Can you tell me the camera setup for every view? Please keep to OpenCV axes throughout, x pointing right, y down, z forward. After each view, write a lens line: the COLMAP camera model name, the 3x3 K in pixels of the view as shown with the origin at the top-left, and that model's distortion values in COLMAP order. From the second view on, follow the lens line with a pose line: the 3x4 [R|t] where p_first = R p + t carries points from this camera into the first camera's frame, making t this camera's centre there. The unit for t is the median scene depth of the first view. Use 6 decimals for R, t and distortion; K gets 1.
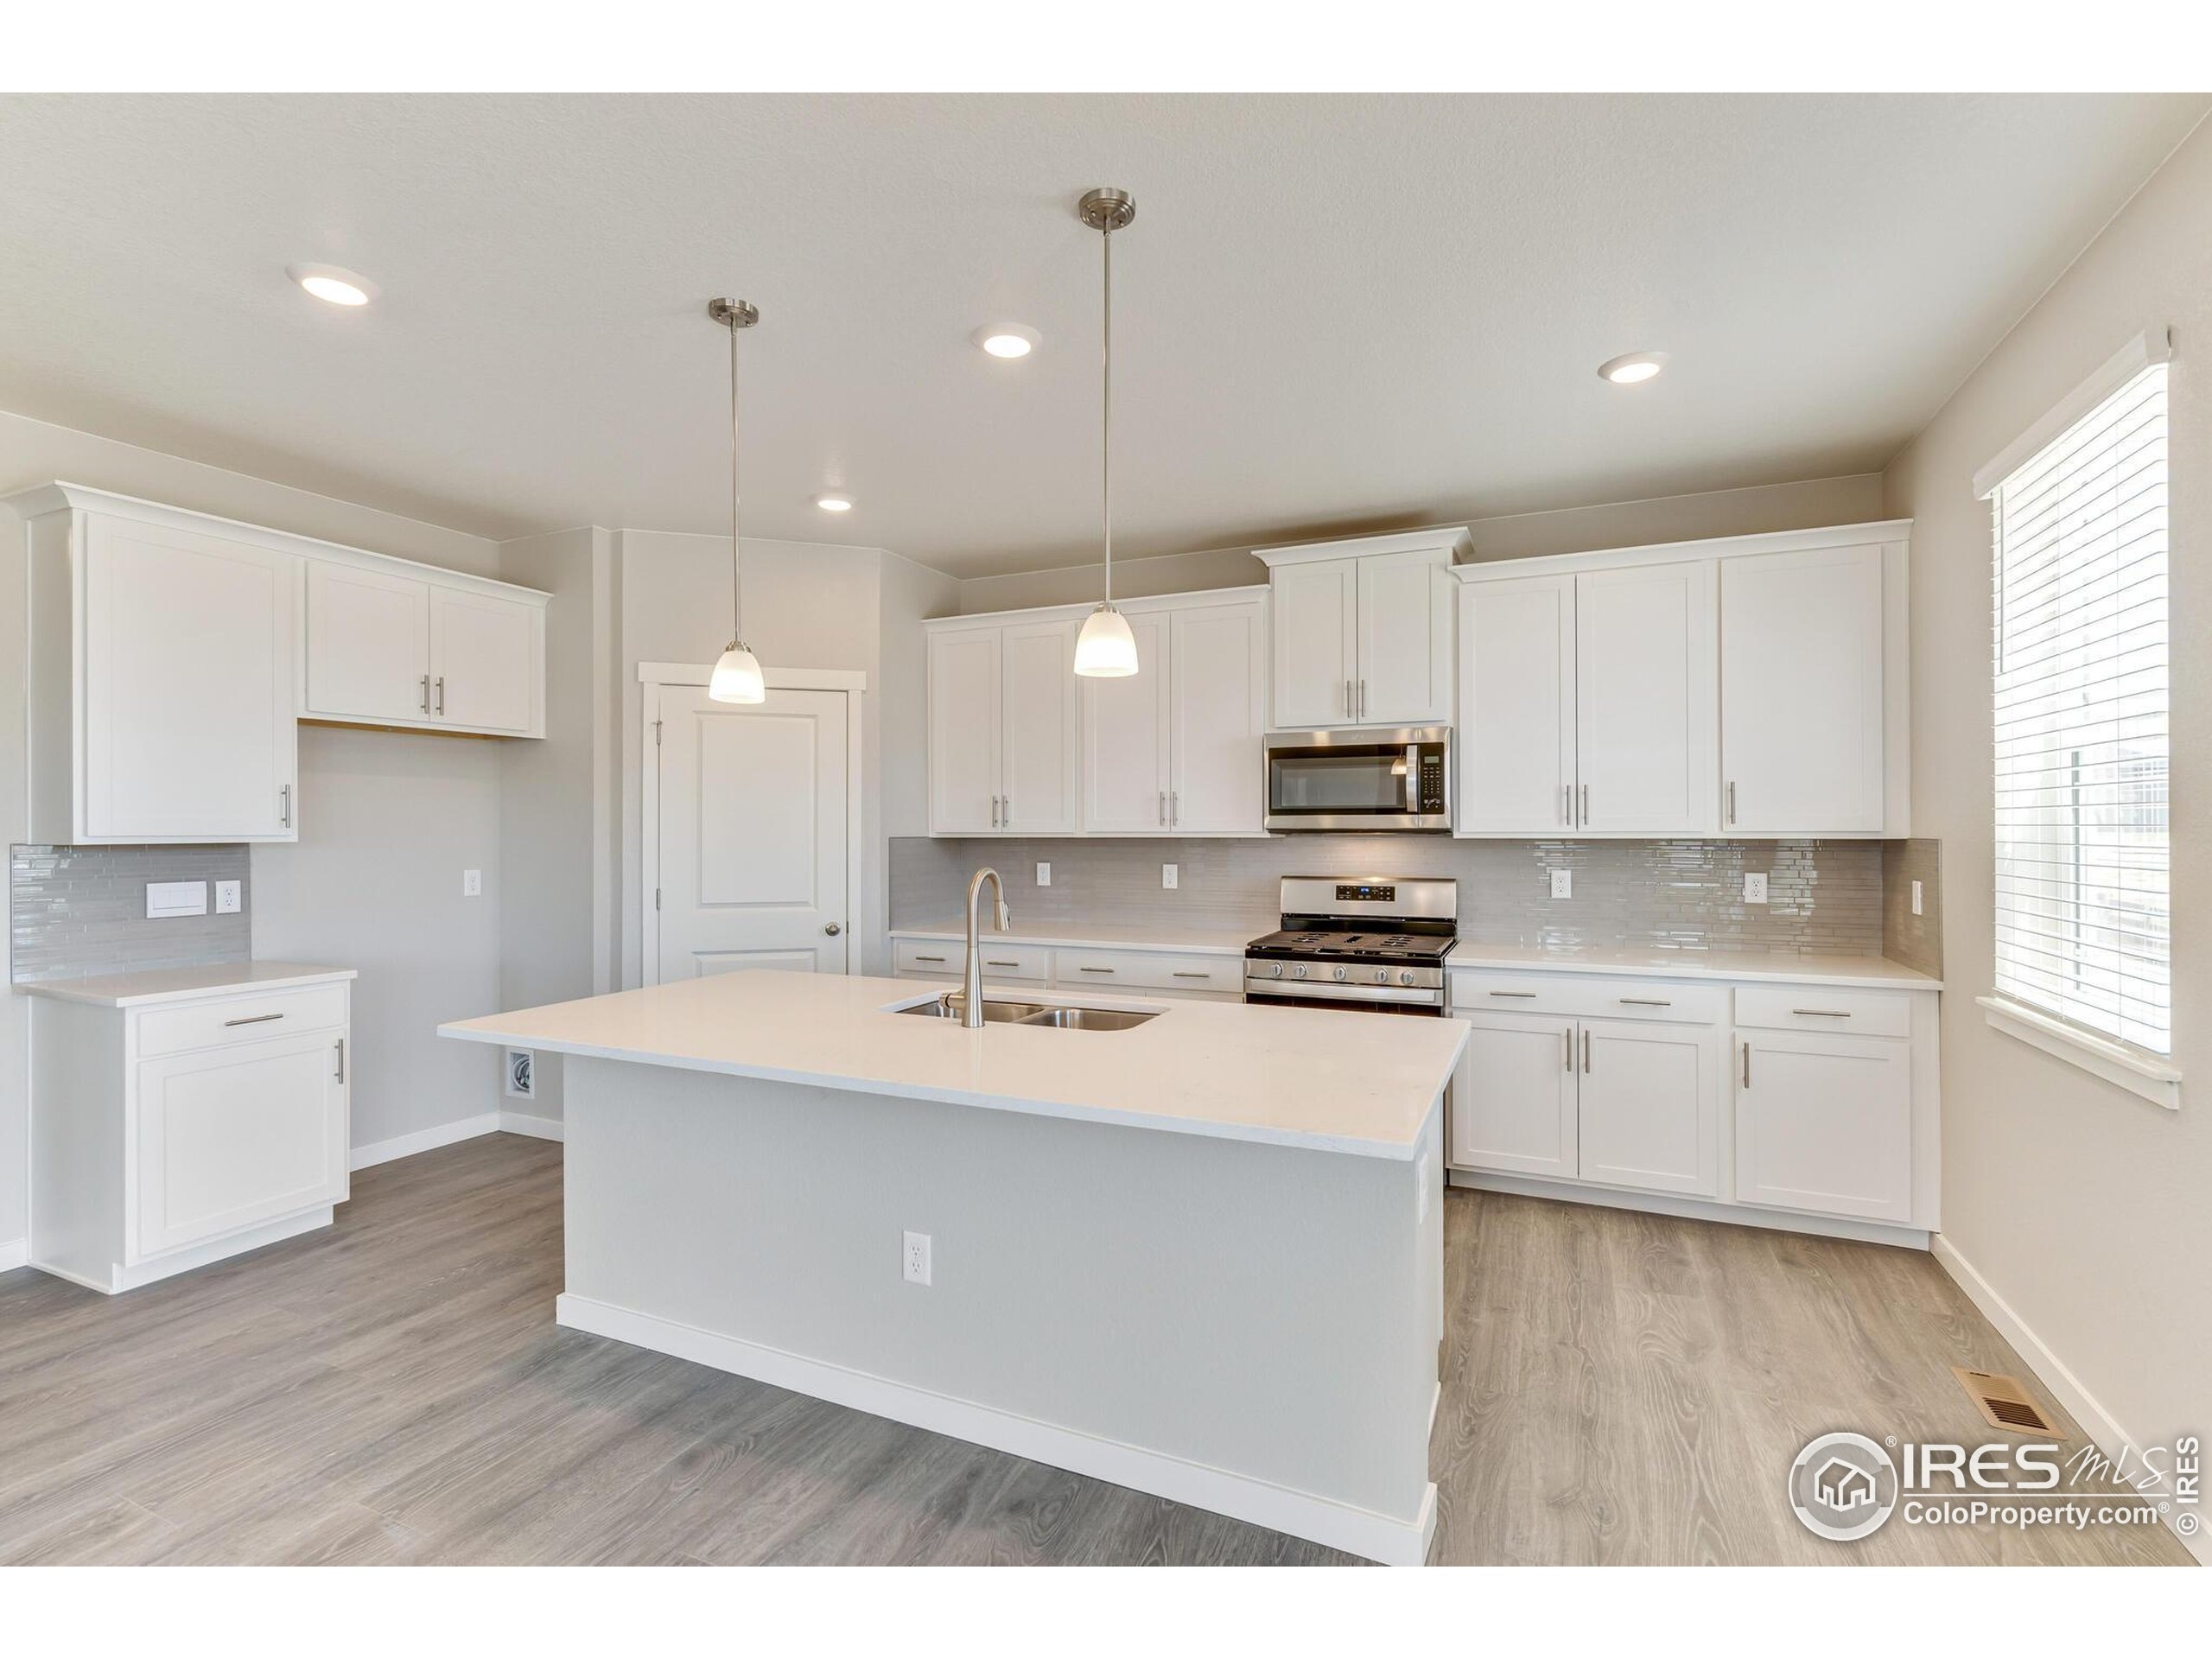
lens RADIAL K [[1002.1, 0, 1106.0], [0, 1002.1, 829.5], [0, 0, 1]] dist [-0.001929, -0.000413]
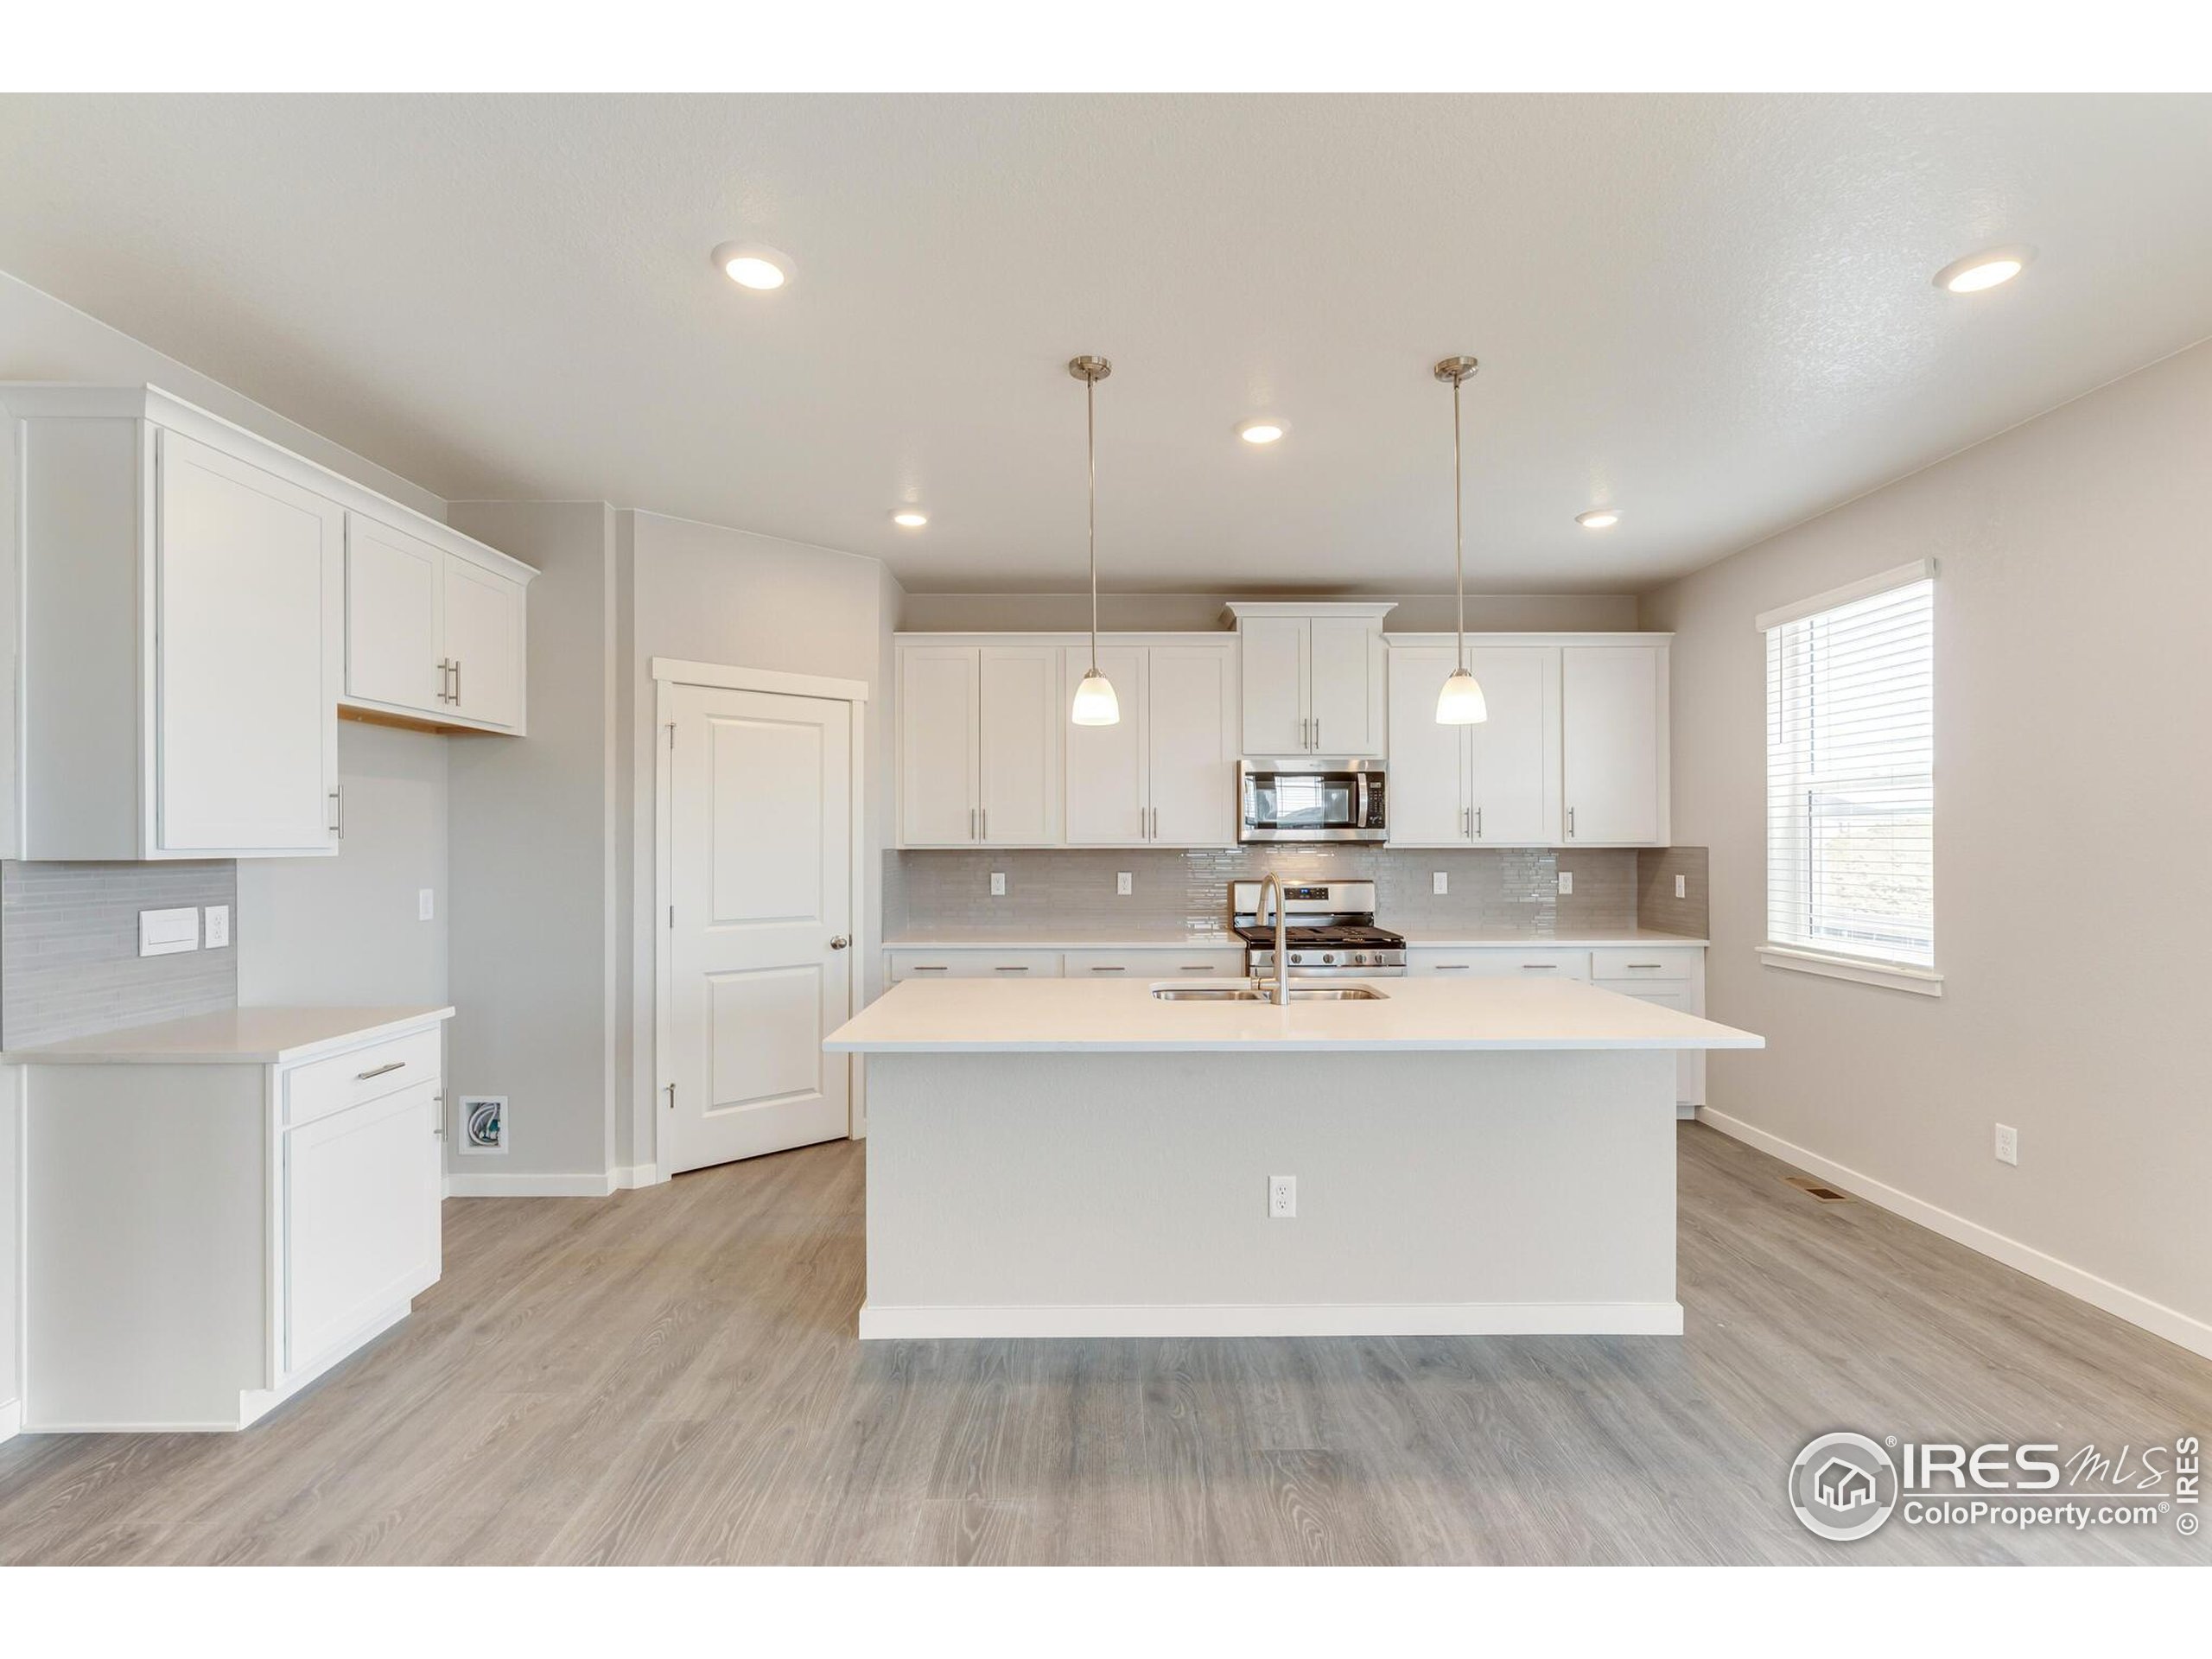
lens RADIAL K [[1007.1, 0, 1101.3], [0, 1007.1, 841.9], [0, 0, 1]] dist [-0.004143, -0.000001]
pose [[0.908016, -0.000587, 0.418936, -0.518609], [0.000977, 0.999999, -0.000716, 0.001788], [-0.418935, 0.001060, 0.908016, -0.003272]]
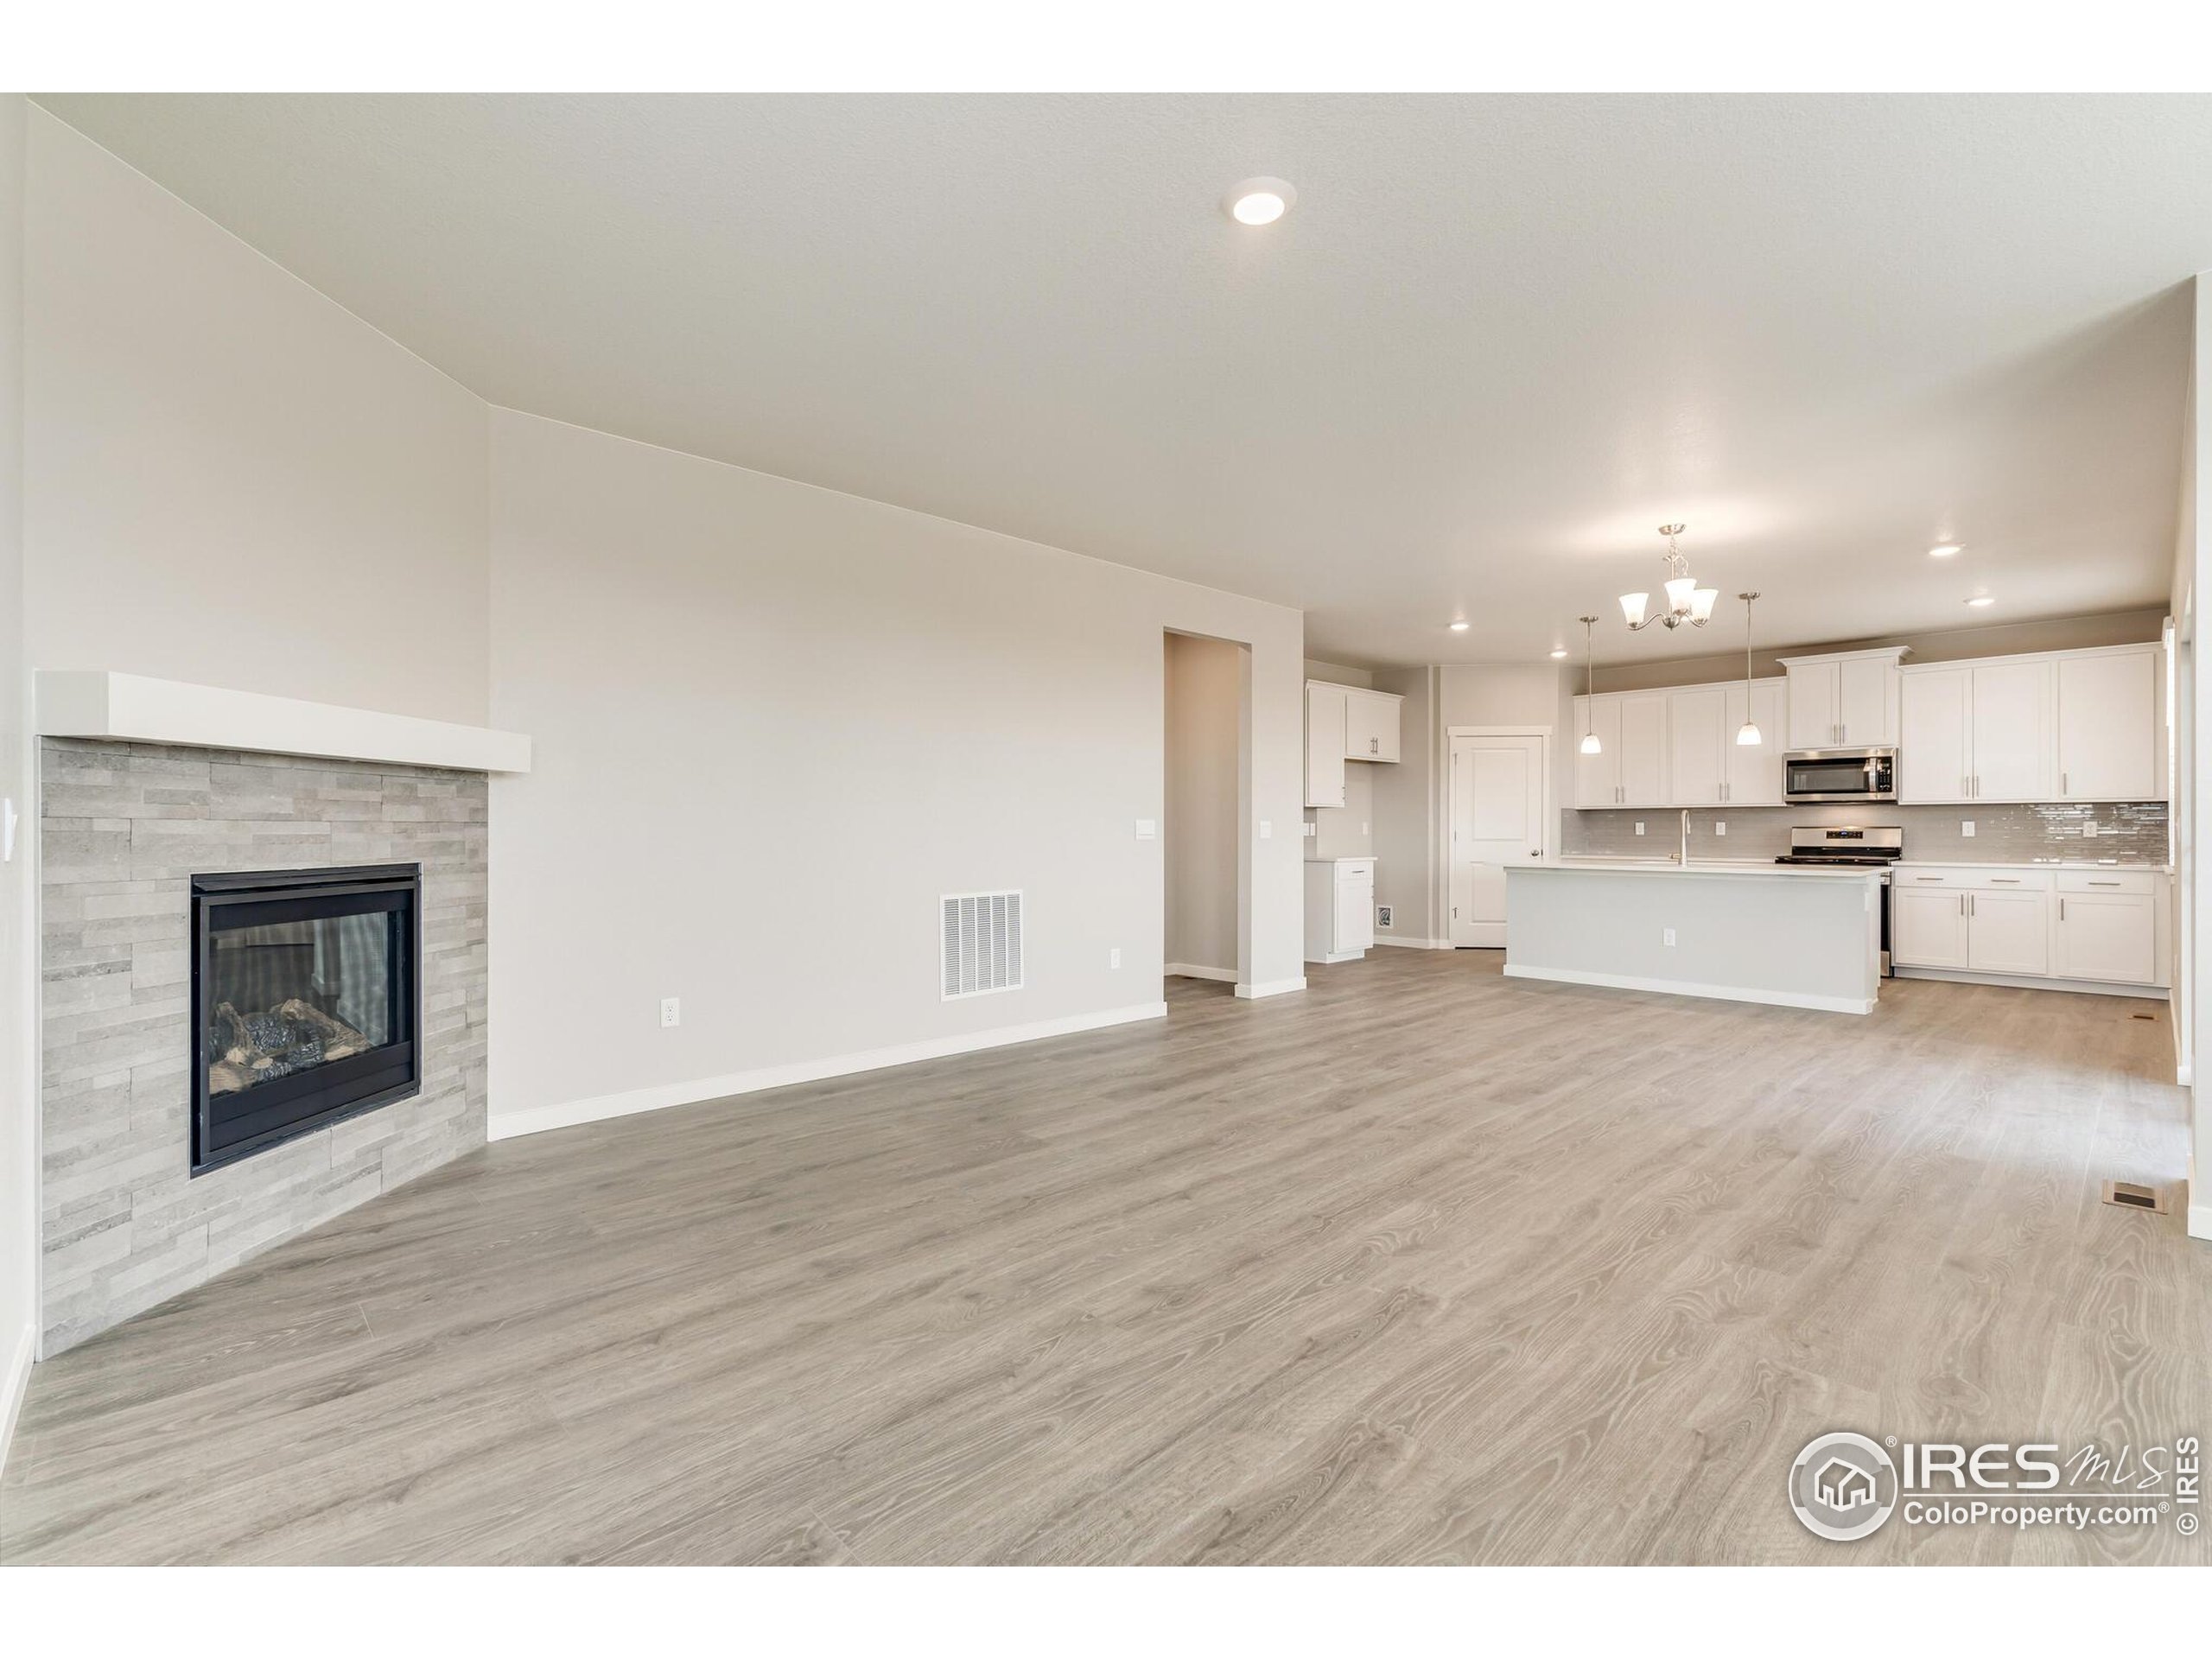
lens RADIAL K [[1002.9, 0, 1116.2], [0, 1002.9, 828.4], [0, 0, 1]] dist [-0.006158, -0.000512]
pose [[0.931916, 0.001252, -0.362671, -0.375816], [-0.001929, 0.999997, -0.001503, 0.062104], [0.362668, 0.002100, 0.931916, -1.396437]]
